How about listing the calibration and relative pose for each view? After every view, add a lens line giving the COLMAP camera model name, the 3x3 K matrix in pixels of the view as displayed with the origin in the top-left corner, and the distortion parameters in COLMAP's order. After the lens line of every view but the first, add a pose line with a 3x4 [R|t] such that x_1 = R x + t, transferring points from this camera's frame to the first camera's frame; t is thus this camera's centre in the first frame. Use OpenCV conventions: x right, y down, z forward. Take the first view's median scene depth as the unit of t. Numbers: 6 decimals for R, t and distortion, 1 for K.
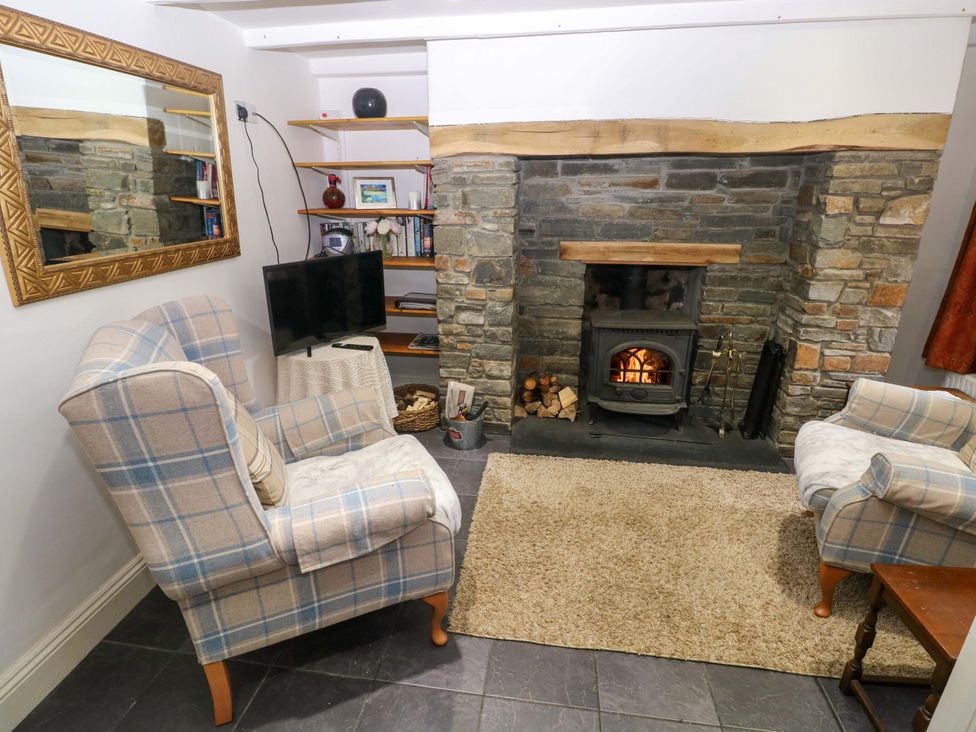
lens RADIAL K [[510.2, 0, 481.6], [0, 510.2, 358.6], [0, 0, 1]] dist [-0.004578, -0.008449]
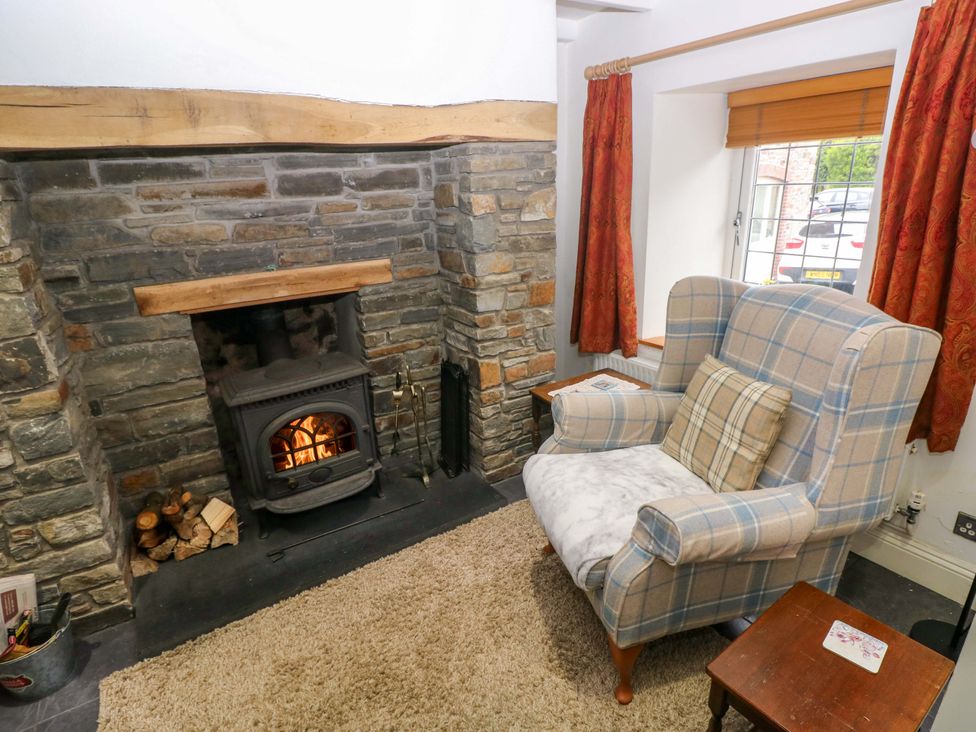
lens RADIAL K [[509.0, 0, 483.3], [0, 509.0, 359.7], [0, 0, 1]] dist [-0.006865, -0.008125]
pose [[0.752228, -0.243420, 0.612291, 0.083126], [0.250354, 0.965156, 0.076133, -0.093964], [-0.609489, 0.096020, 0.786958, 0.283955]]
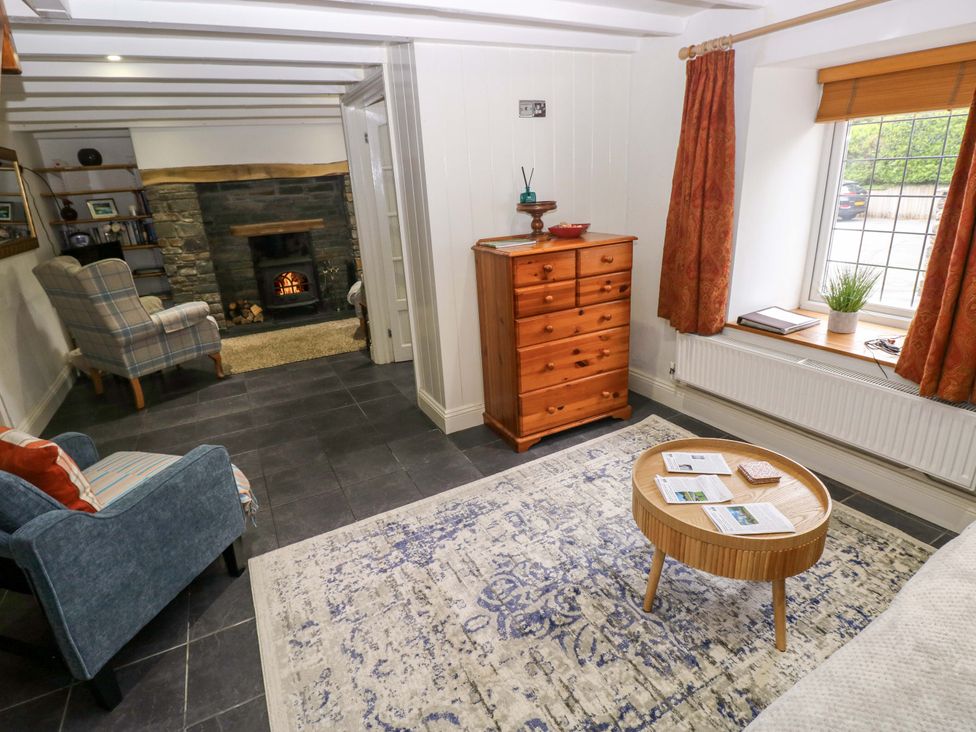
lens RADIAL K [[510.2, 0, 487.7], [0, 510.2, 357.6], [0, 0, 1]] dist [-0.004578, -0.008449]
pose [[0.808699, -0.231938, 0.540565, -0.217401], [0.237907, 0.969431, 0.060033, 0.379061], [-0.537965, 0.080056, 0.839157, -1.119889]]
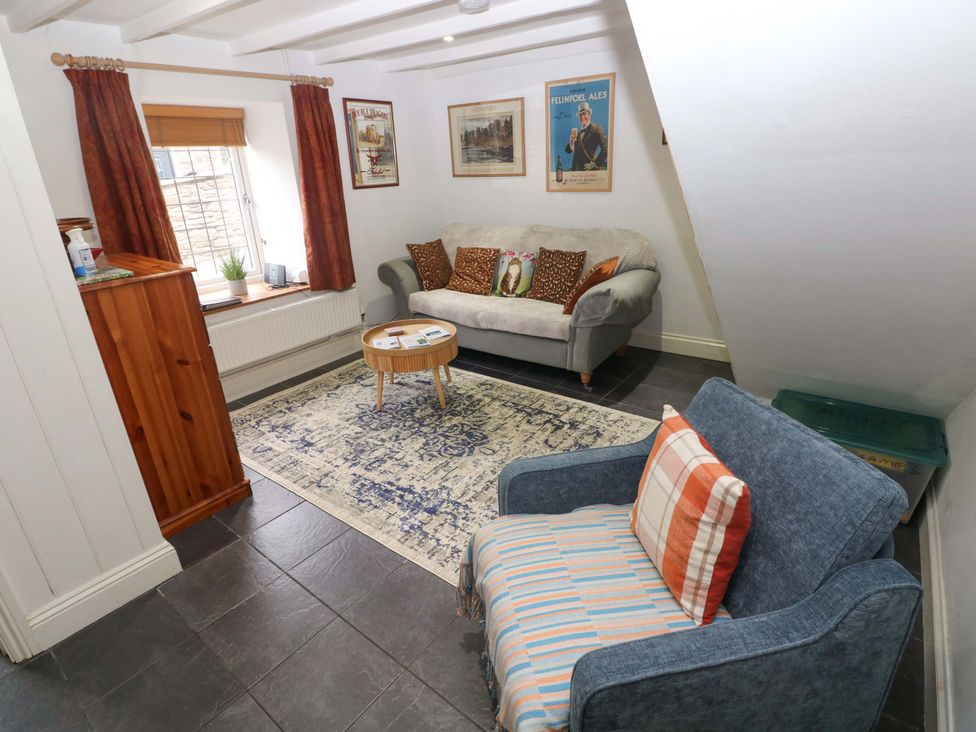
lens RADIAL K [[510.2, 0, 481.1], [0, 510.2, 359.0], [0, 0, 1]] dist [-0.004578, -0.008449]
pose [[-0.865276, -0.141804, 0.480821, -0.399433], [0.205500, 0.774521, 0.598237, 0.008082], [-0.457238, 0.616449, -0.641034, -0.033448]]
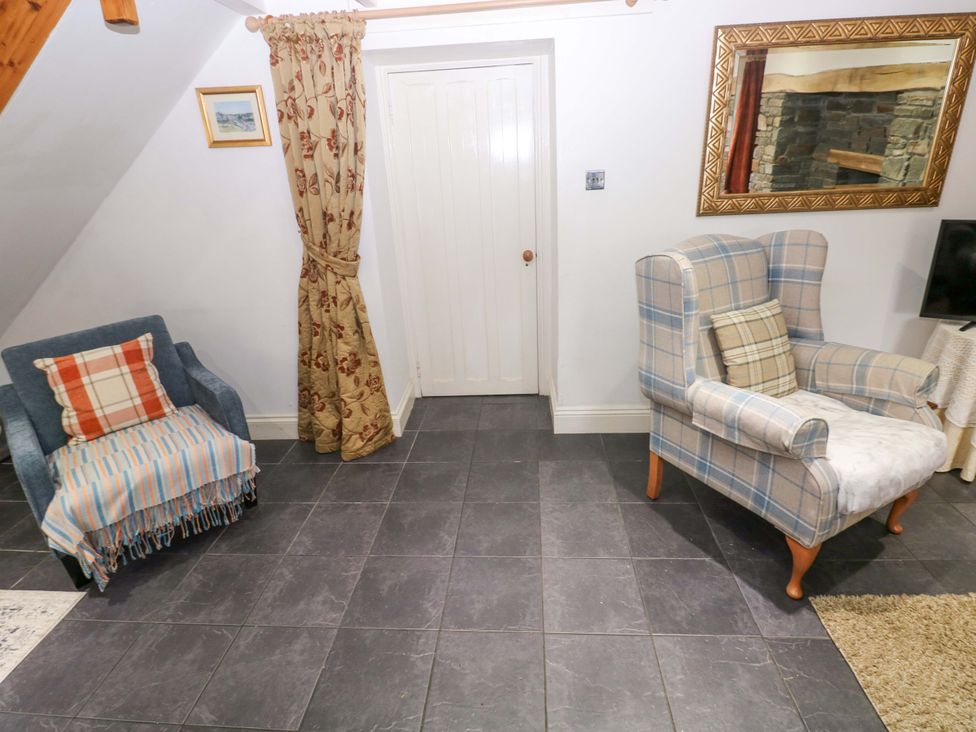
lens RADIAL K [[510.2, 0, 484.5], [0, 510.2, 359.4], [0, 0, 1]] dist [-0.004578, -0.008449]
pose [[0.064566, 0.362552, -0.929724, 0.395424], [-0.268090, 0.903720, 0.333794, -0.026211], [0.961228, 0.227698, 0.155546, 0.085896]]
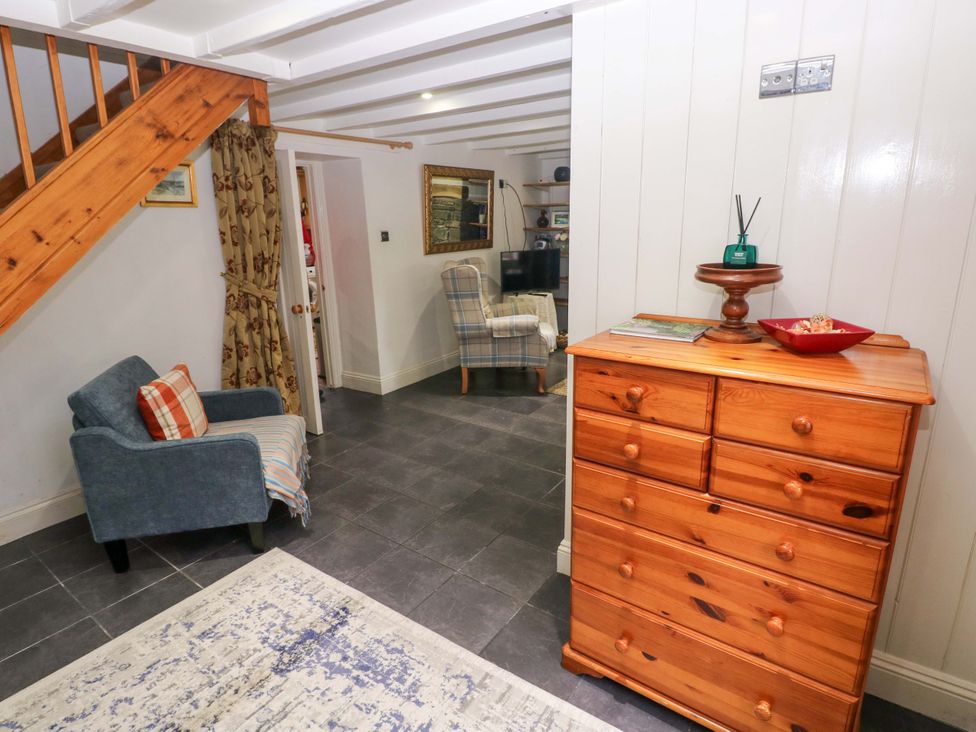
lens RADIAL K [[533.2, 0, 480.6], [0, 533.2, 360.7], [0, 0, 1]] dist [-0.002034, -0.009313]
pose [[0.886042, 0.104162, -0.451752, 0.506819], [-0.128318, 0.991465, -0.023072, 0.302487], [0.445493, 0.078411, 0.891845, -0.923039]]
